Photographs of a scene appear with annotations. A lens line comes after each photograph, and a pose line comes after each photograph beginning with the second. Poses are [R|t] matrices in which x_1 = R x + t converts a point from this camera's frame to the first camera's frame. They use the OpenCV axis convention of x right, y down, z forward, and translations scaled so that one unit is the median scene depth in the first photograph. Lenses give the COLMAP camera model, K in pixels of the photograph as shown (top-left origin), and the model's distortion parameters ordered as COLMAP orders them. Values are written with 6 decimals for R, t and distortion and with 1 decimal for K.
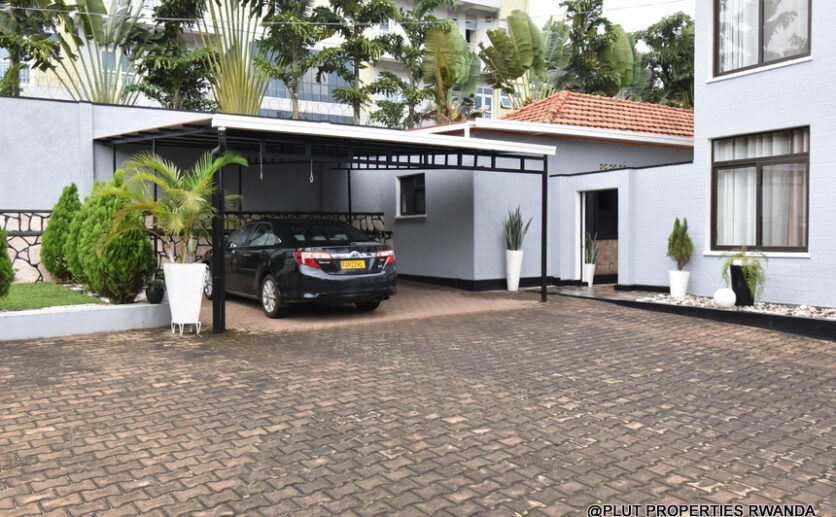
lens RADIAL K [[674.1, 0, 418.0], [0, 674.1, 258.5], [0, 0, 1]] dist [0.031315, -0.068067]
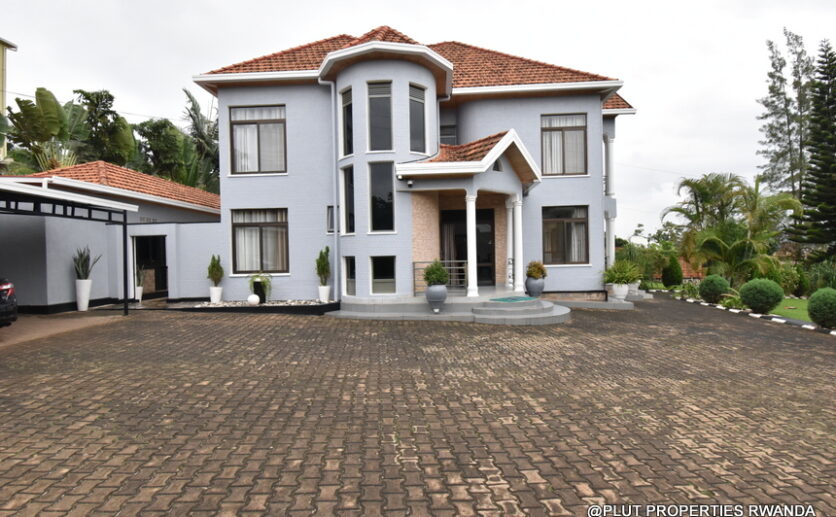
lens RADIAL K [[444.7, 0, 418.0], [0, 444.7, 258.5], [0, 0, 1]] dist [0.001450, -0.020900]
pose [[0.539827, -0.007920, 0.841739, -0.261168], [0.045463, 0.998771, -0.019760, -0.007110], [-0.840547, 0.048935, 0.539524, -0.009290]]
